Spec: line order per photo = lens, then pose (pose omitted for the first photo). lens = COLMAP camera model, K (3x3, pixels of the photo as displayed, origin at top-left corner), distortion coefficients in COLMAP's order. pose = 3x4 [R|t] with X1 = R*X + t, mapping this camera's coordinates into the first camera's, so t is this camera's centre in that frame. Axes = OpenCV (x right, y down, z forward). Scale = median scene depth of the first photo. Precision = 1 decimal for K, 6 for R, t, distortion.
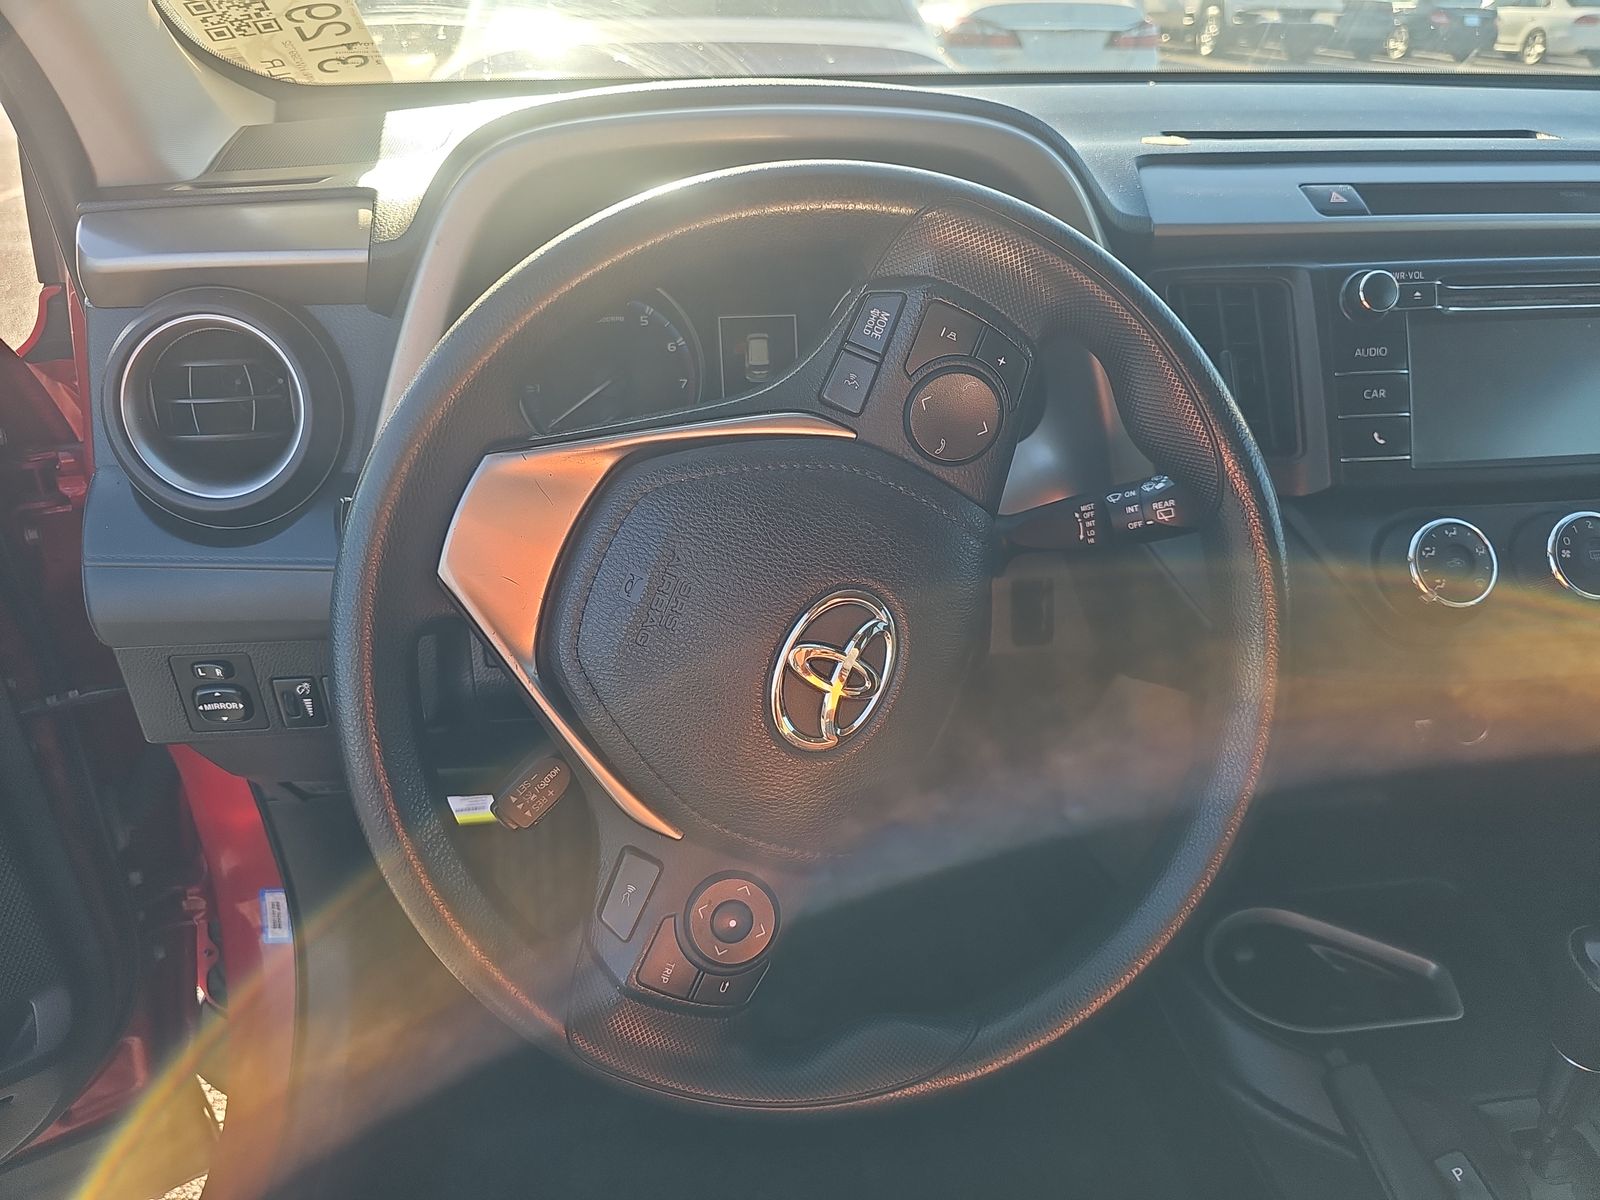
lens RADIAL K [[1086.7, 0, 800.0], [0, 1086.7, 600.0], [0, 0, 1]] dist [0.051011, -0.056758]
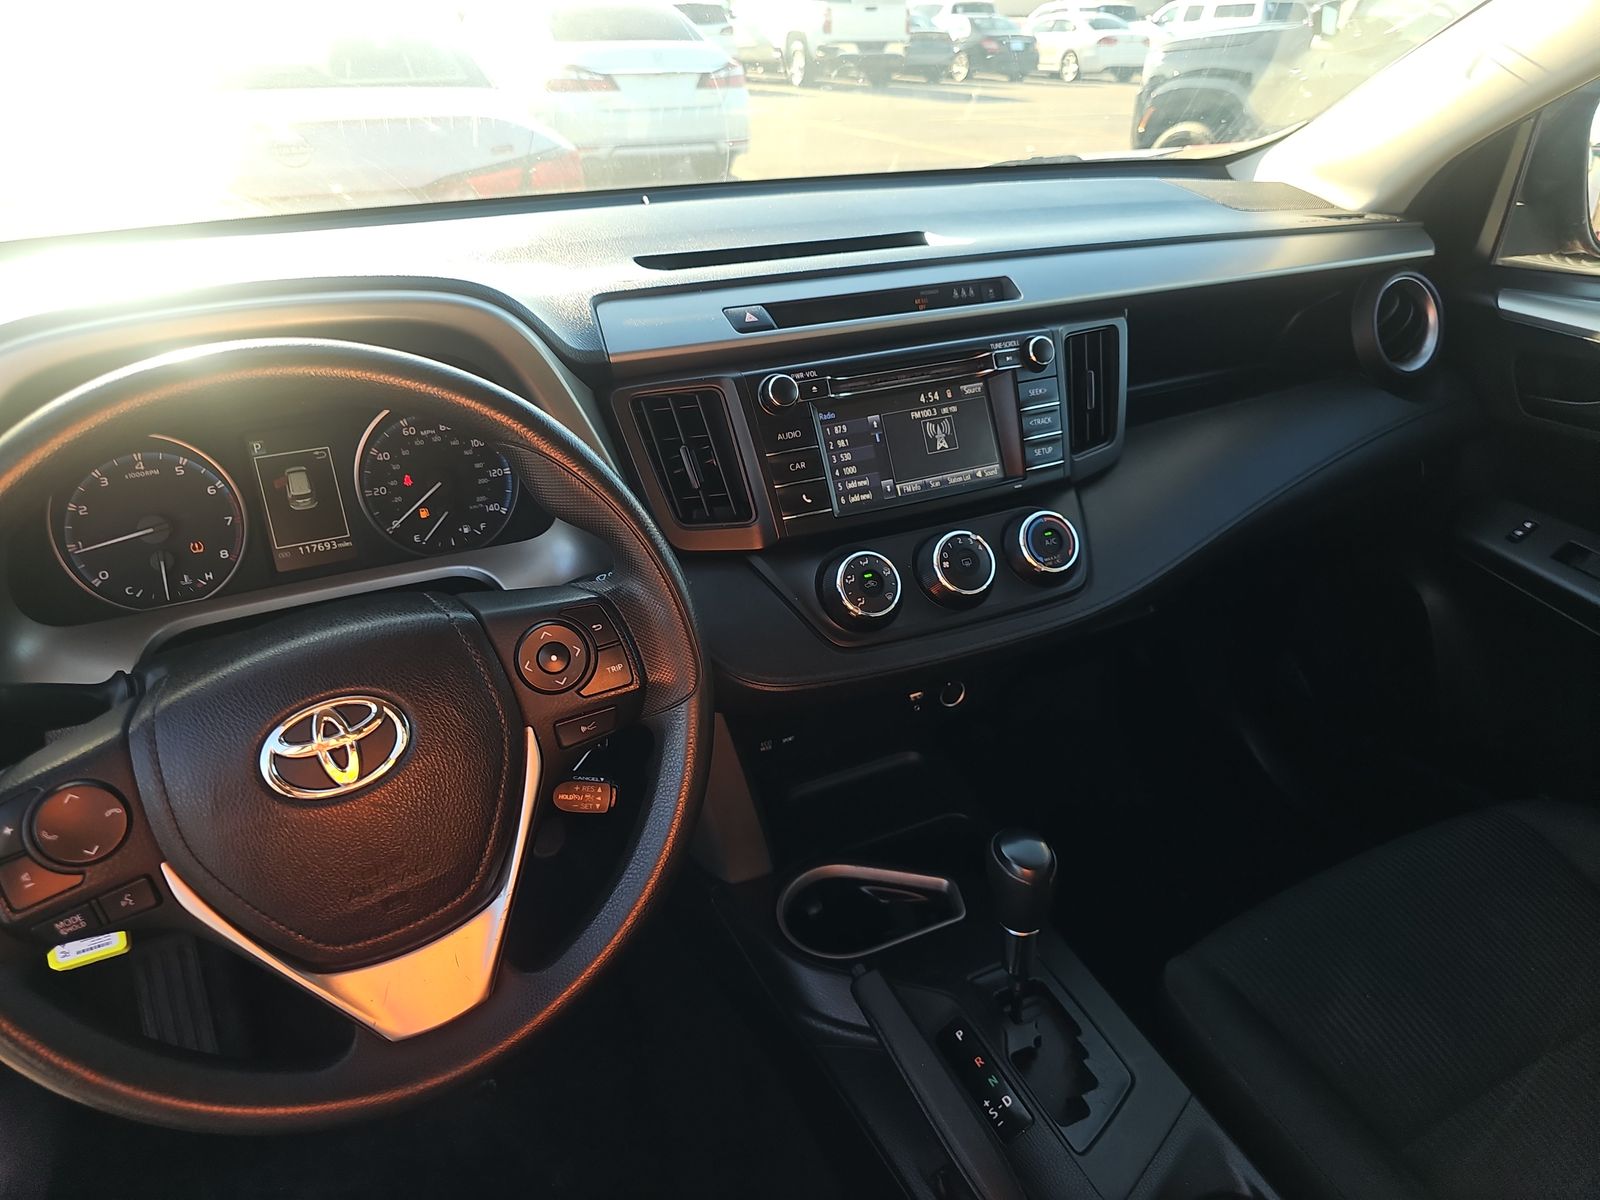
lens RADIAL K [[1086.7, 0, 800.0], [0, 1086.7, 600.0], [0, 0, 1]] dist [0.051011, -0.056758]
pose [[0.951790, -0.158284, 0.262758, 0.140397], [0.163229, 0.986584, 0.003048, -0.028396], [-0.259715, 0.039988, 0.964857, -0.225799]]
